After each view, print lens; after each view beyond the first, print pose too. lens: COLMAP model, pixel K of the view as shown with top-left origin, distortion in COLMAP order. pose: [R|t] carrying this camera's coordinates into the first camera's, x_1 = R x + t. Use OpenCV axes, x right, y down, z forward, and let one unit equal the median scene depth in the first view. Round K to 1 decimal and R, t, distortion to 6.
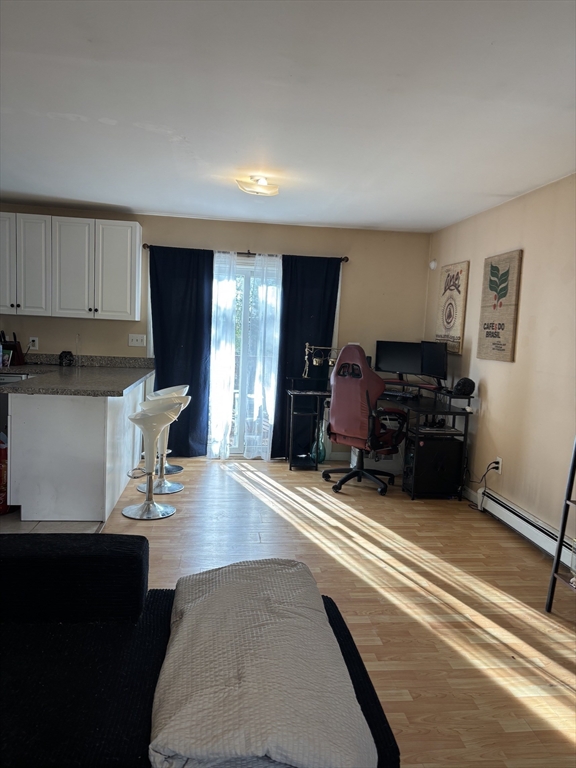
lens RADIAL K [[589.4, 0, 288.6], [0, 589.4, 385.2], [0, 0, 1]] dist [0.030560, -0.013166]
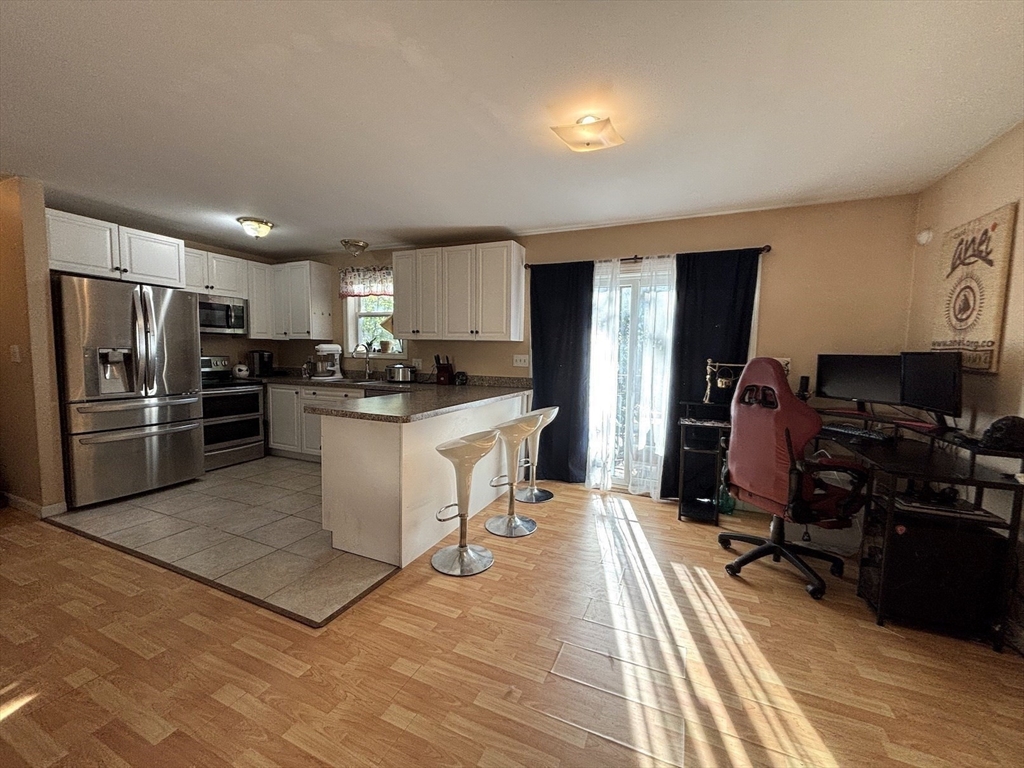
lens RADIAL K [[413.7, 0, 506.3], [0, 413.7, 384.0], [0, 0, 1]] dist [-0.000514, -0.000421]
pose [[0.856025, 0.008880, -0.516858, 0.093424], [-0.025515, 0.999360, -0.025089, -0.018961], [0.516305, 0.034665, 0.855703, 0.409756]]
